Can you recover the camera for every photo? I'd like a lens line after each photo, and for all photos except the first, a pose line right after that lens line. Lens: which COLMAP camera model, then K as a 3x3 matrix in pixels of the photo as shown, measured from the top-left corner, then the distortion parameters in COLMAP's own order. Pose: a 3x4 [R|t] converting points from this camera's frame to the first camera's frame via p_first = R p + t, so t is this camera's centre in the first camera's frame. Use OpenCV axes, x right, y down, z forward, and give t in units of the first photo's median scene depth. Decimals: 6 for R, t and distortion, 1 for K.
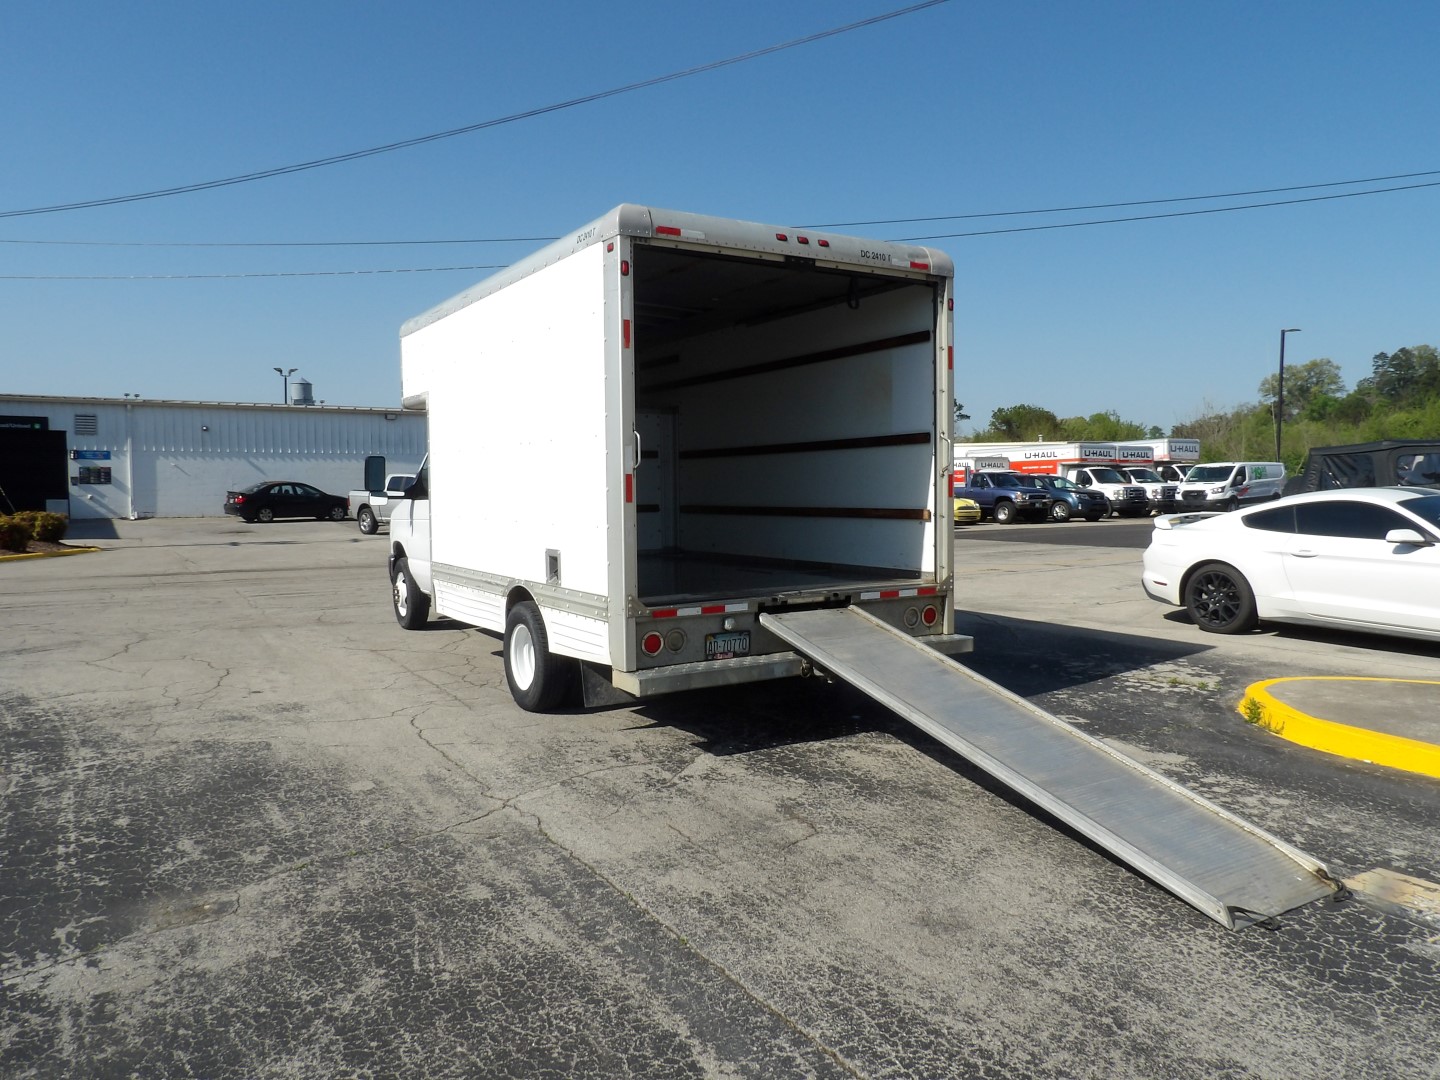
lens RADIAL K [[998.1, 0, 720.0], [0, 998.1, 540.0], [0, 0, 1]] dist [-0.063150, 0.258026]
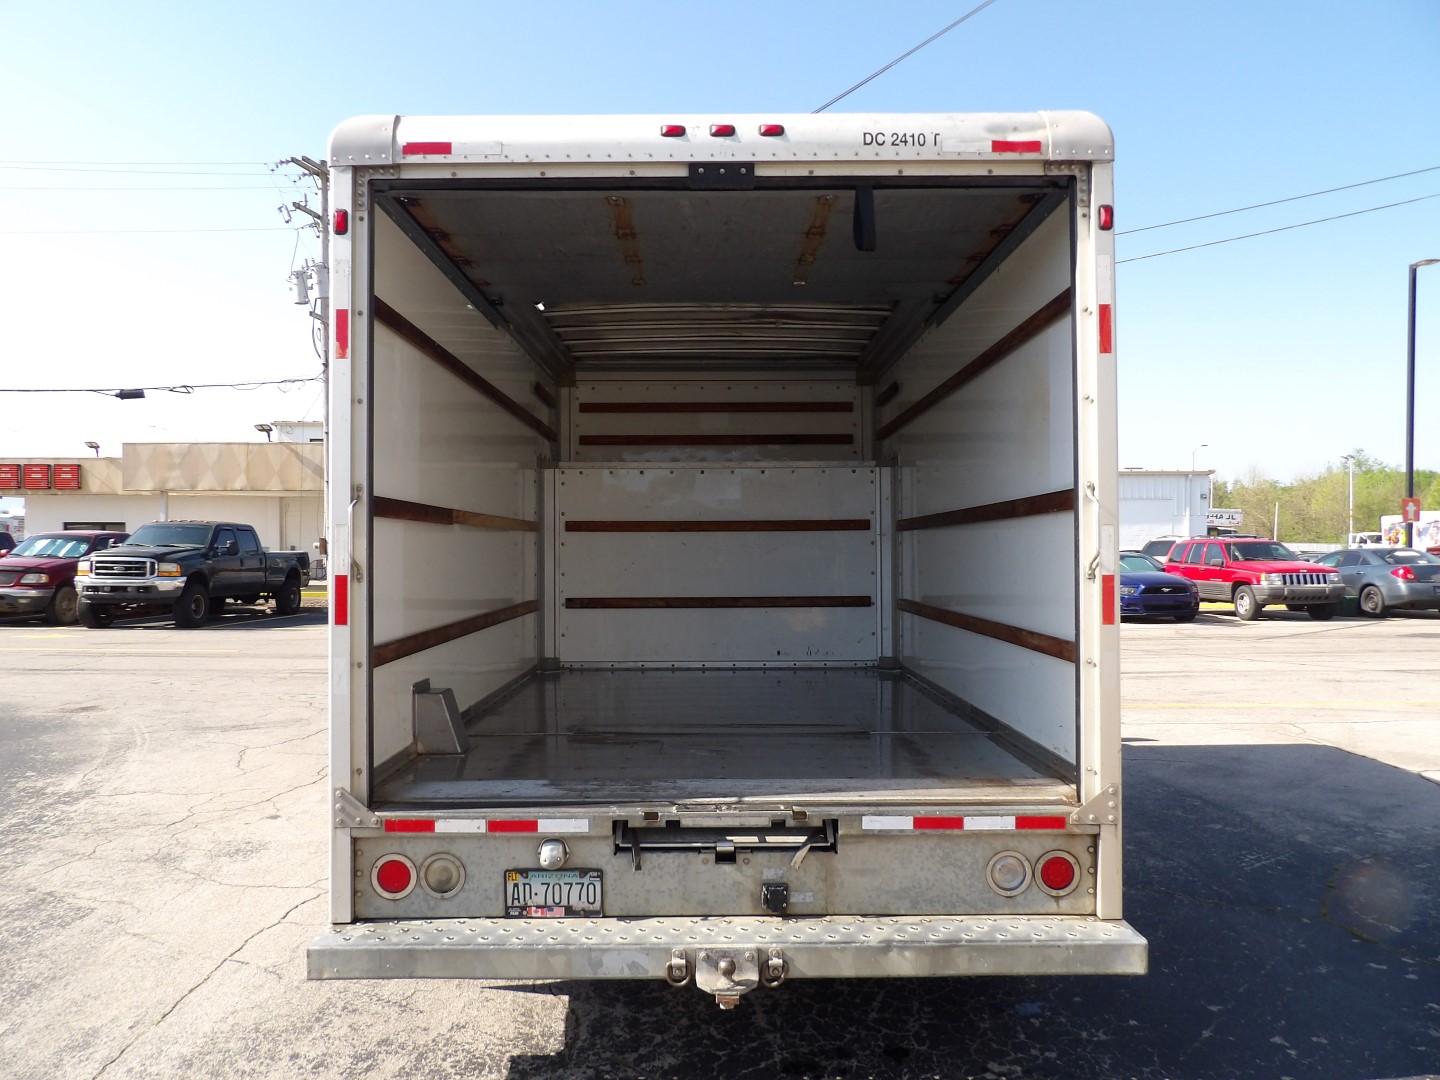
lens RADIAL K [[1035.2, 0, 720.0], [0, 1035.2, 540.0], [0, 0, 1]] dist [-0.035444, 0.046987]
pose [[0.855930, 0.002579, -0.517085, 0.326912], [-0.033165, 0.998202, -0.049919, -0.052483], [0.516026, 0.059876, 0.854477, 0.492040]]
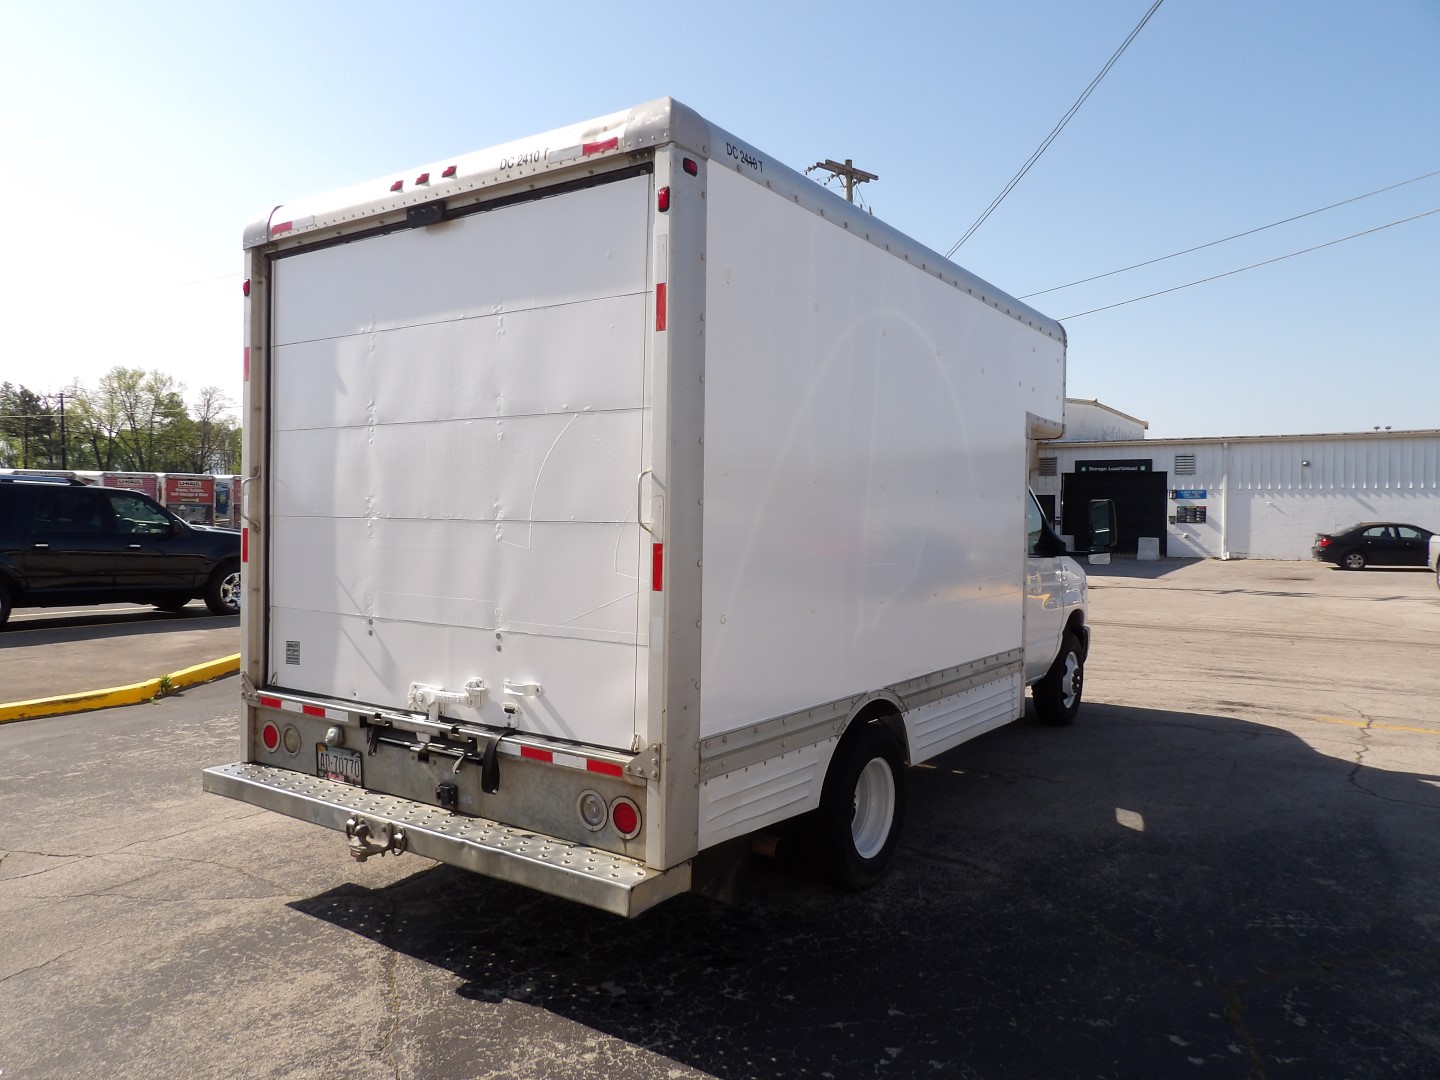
lens RADIAL K [[1044.0, 0, 720.0], [0, 1044.0, 540.0], [0, 0, 1]] dist [-0.056974, 0.090980]
pose [[0.407695, 0.034403, -0.912470, 0.714186], [-0.068242, 0.997643, 0.007124, -0.073516], [0.910565, 0.059364, 0.409082, 0.820659]]
